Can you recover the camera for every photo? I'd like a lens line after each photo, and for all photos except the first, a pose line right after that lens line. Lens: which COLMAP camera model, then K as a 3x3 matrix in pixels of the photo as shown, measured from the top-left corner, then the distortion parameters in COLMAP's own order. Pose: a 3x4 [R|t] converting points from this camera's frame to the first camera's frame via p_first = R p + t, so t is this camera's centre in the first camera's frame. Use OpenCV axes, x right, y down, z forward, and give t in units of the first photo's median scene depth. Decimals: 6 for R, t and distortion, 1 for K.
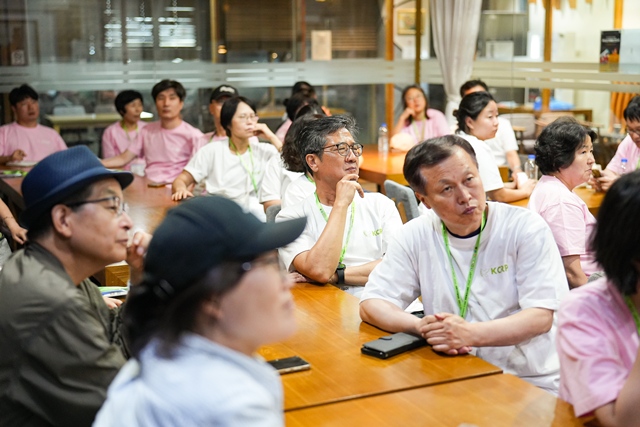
lens RADIAL K [[923.8, 0, 319.6], [0, 923.8, 215.1], [0, 0, 1]] dist [0.075409, 0.000000]
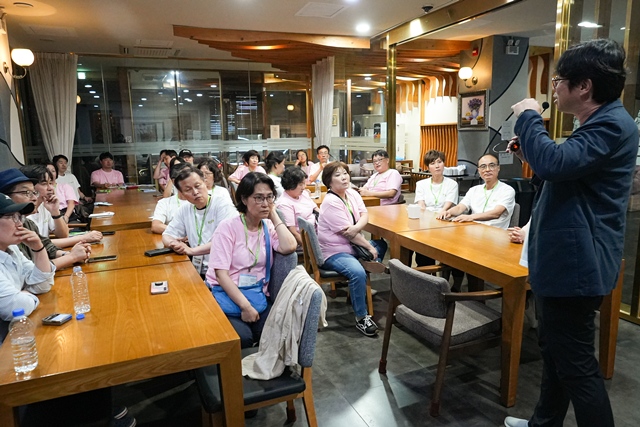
lens RADIAL K [[464.1, 0, 319.5], [0, 464.1, 214.0], [0, 0, 1]] dist [0.003594, 0.000257]
pose [[0.999797, -0.011517, -0.016537, 0.204391], [0.011425, 0.999919, -0.005597, 0.019388], [0.016600, 0.005407, 0.999848, -0.091782]]
